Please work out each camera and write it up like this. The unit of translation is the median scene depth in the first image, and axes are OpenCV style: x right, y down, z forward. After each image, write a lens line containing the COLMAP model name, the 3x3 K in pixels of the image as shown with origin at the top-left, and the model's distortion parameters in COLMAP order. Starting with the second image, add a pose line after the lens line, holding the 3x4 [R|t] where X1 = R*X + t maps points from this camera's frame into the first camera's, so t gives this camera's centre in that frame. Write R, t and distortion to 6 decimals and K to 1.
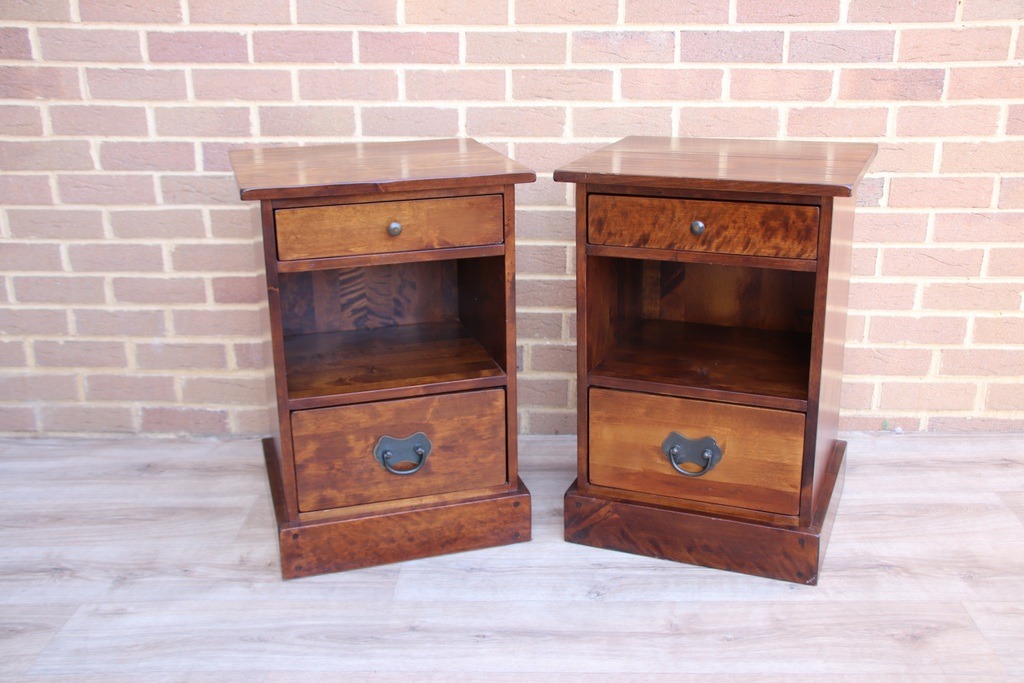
lens RADIAL K [[1072.3, 0, 513.6], [0, 1072.3, 350.7], [0, 0, 1]] dist [0.055871, 0.000000]
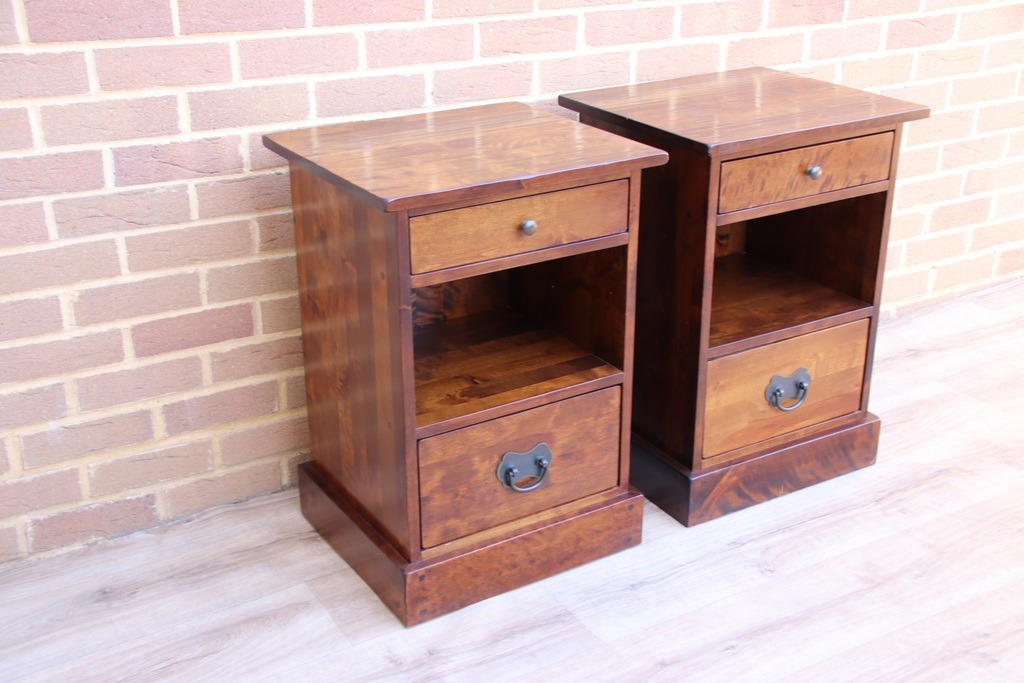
lens RADIAL K [[1254.0, 0, 516.1], [0, 1254.0, 354.1], [0, 0, 1]] dist [0.162828, 0.000000]
pose [[0.838853, -0.204323, 0.504557, -0.542957], [0.165107, 0.978721, 0.121839, -0.120589], [-0.518715, -0.018899, 0.854738, 0.113627]]
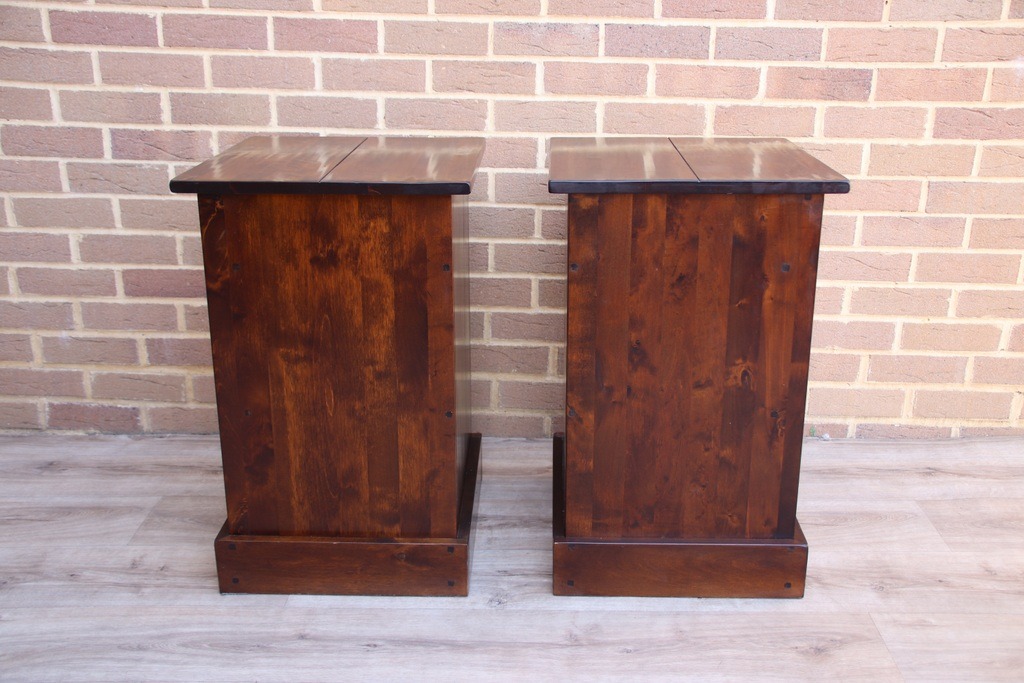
lens RADIAL K [[1072.3, 0, 514.2], [0, 1072.3, 352.4], [0, 0, 1]] dist [0.055871, 0.000000]
pose [[0.999689, 0.014803, 0.020092, 0.056844], [-0.014799, 0.999890, -0.000332, 0.001461], [-0.020095, 0.000035, 0.999798, 0.027864]]
